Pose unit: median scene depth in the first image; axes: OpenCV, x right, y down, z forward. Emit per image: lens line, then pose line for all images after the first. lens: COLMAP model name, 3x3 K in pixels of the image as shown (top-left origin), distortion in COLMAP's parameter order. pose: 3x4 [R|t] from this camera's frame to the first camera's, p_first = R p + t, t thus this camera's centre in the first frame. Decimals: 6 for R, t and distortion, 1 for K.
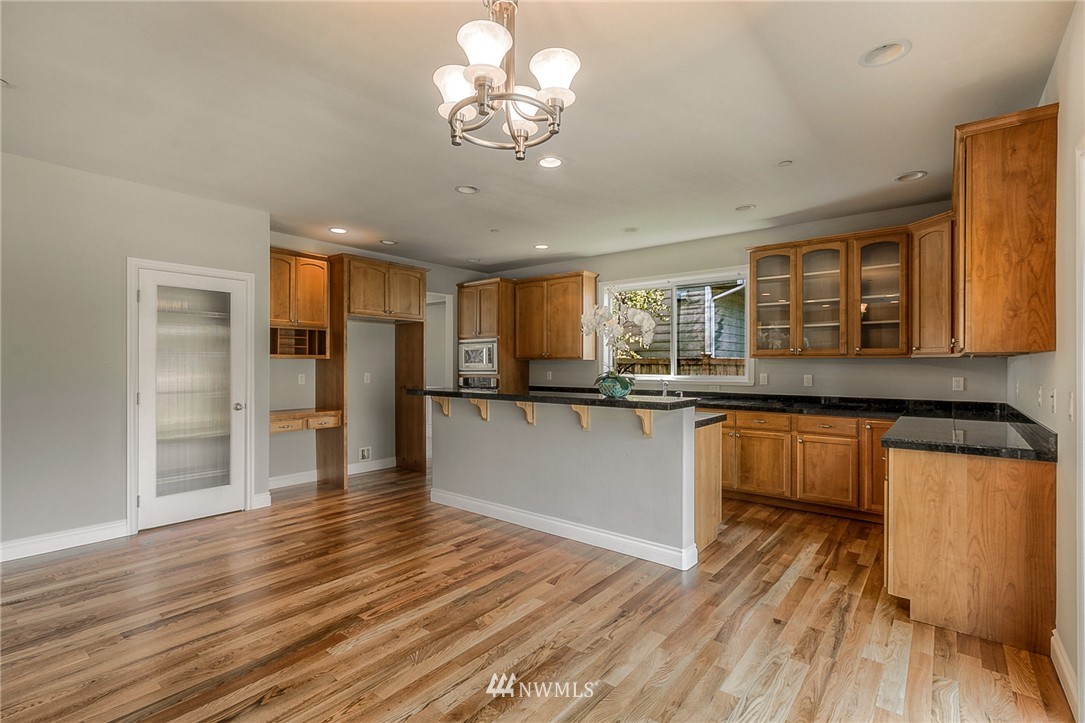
lens RADIAL K [[500.7, 0, 537.2], [0, 500.7, 363.1], [0, 0, 1]] dist [0.000332, 0.004438]
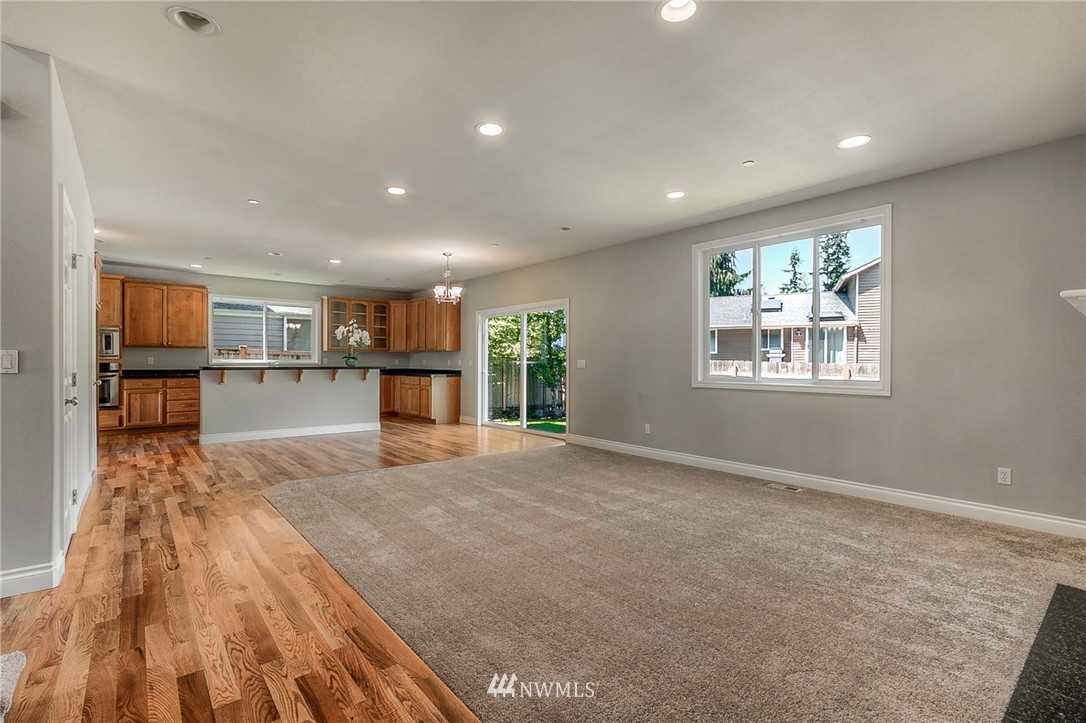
lens RADIAL K [[501.2, 0, 541.9], [0, 501.2, 359.5], [0, 0, 1]] dist [0.000332, 0.004438]
pose [[0.194705, 0.004042, 0.980854, -1.565891], [-0.007192, 0.999971, -0.002694, 0.028697], [-0.980835, -0.006530, 0.194728, -0.266803]]
